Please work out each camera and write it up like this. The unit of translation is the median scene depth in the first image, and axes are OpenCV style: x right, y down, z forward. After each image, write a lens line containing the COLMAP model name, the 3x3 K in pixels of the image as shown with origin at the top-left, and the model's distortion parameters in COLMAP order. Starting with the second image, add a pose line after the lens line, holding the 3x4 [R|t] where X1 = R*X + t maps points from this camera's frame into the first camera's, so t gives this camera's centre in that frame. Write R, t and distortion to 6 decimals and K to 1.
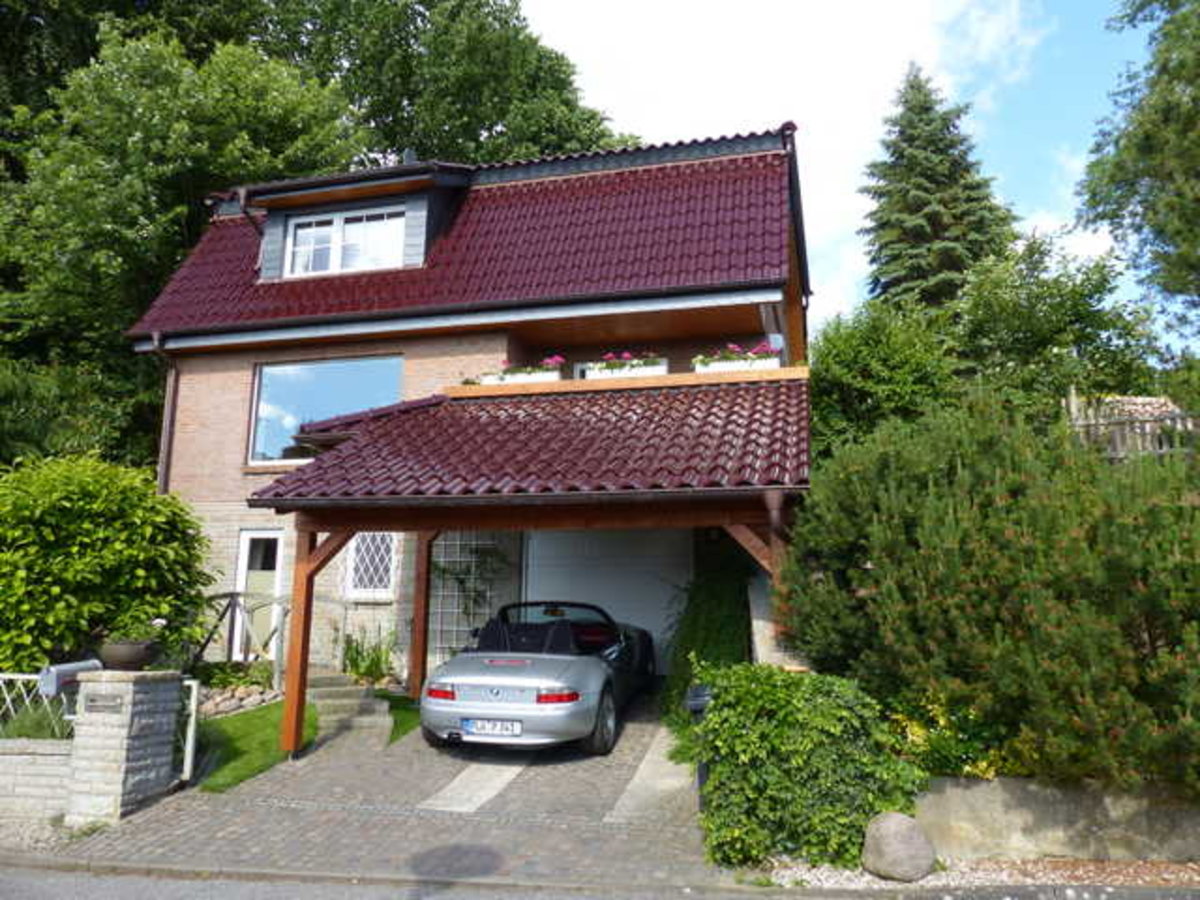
lens RADIAL K [[880.1, 0, 600.0], [0, 880.1, 450.0], [0, 0, 1]] dist [-0.004289, -0.001852]
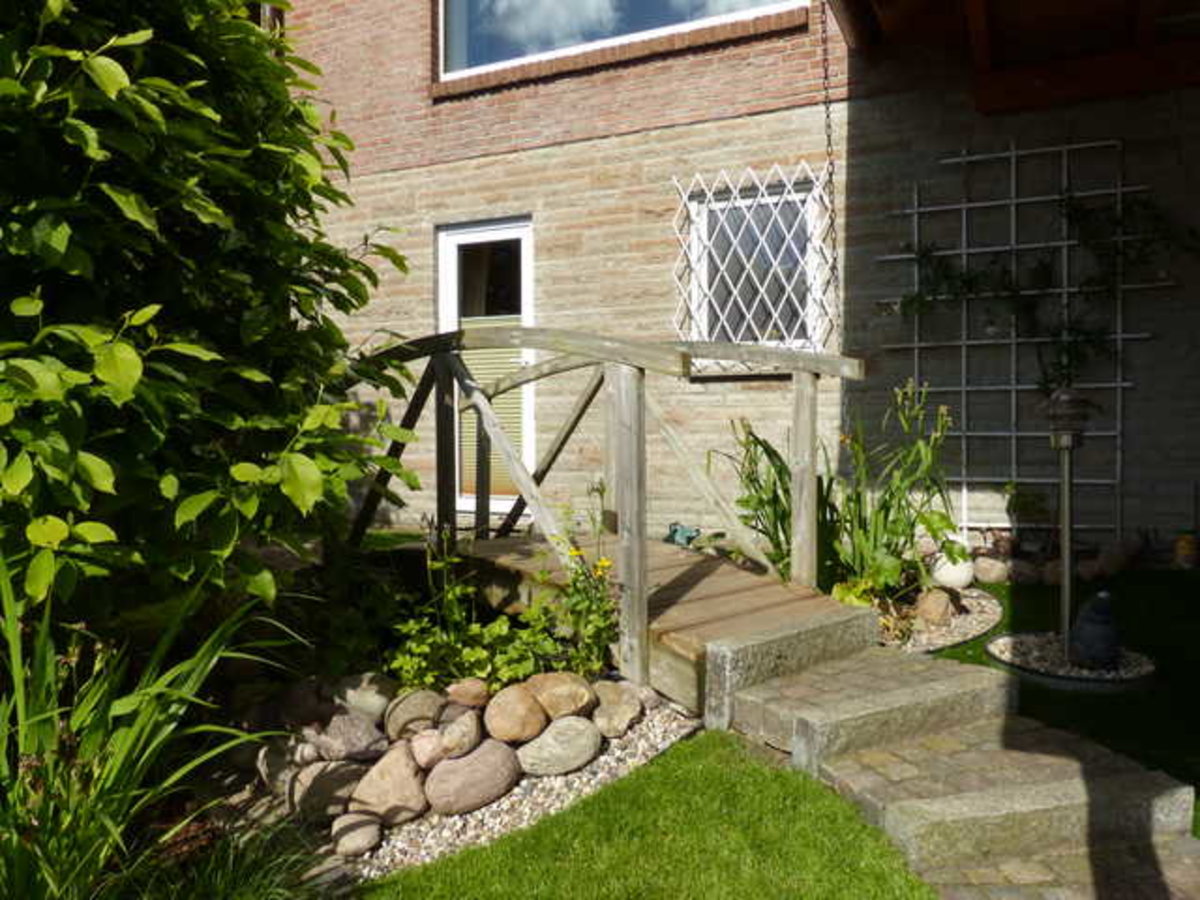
lens RADIAL K [[880.1, 0, 600.0], [0, 880.1, 450.0], [0, 0, 1]] dist [-0.004289, -0.001852]
pose [[0.979695, -0.006942, -0.200375, -0.307246], [0.052799, 0.973057, 0.224436, 0.138526], [0.193418, -0.230458, 0.953666, 0.723625]]
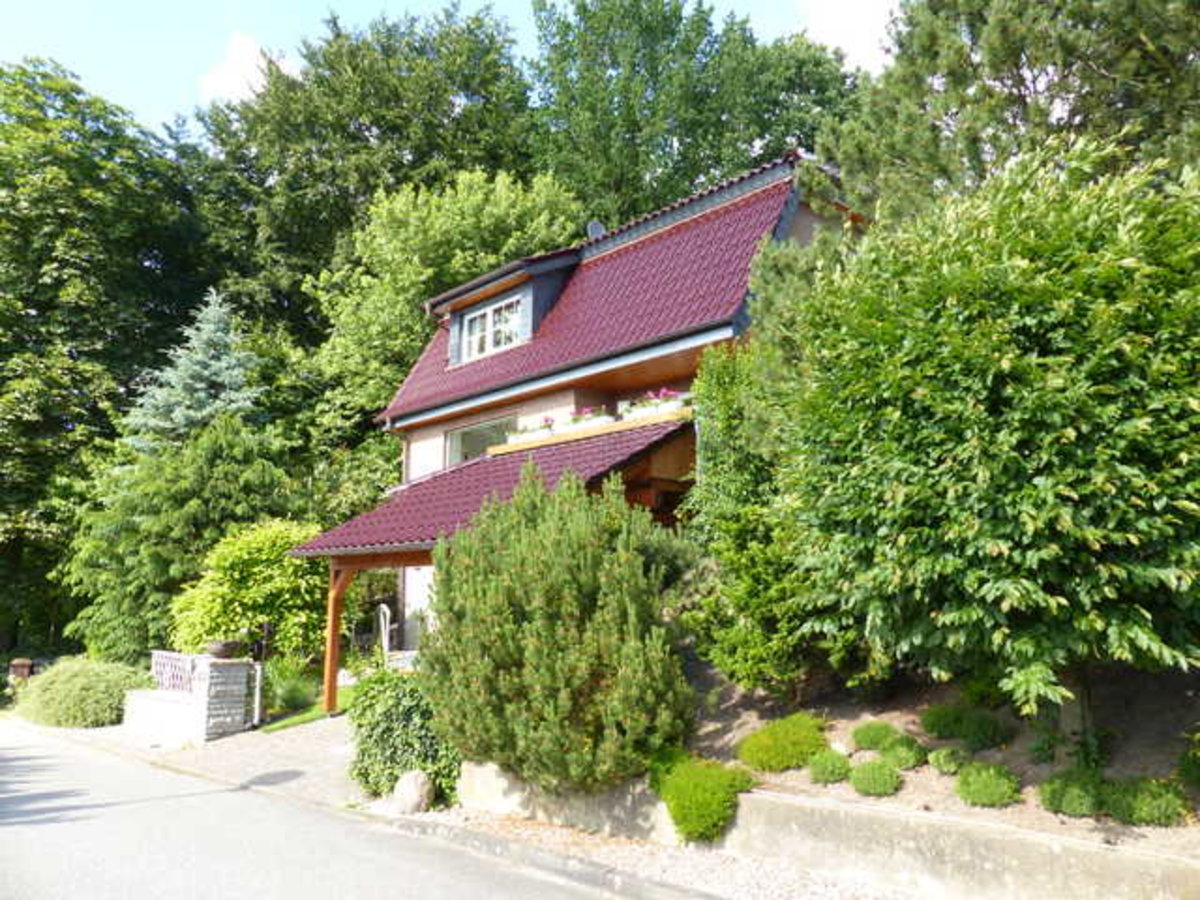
lens RADIAL K [[880.5, 0, 600.0], [0, 880.5, 450.0], [0, 0, 1]] dist [0.044133, -0.000935]
pose [[0.835771, -0.099261, -0.540032, 0.740318], [0.115636, 0.993285, -0.003609, -0.047089], [0.536764, -0.059431, 0.841637, -0.044498]]
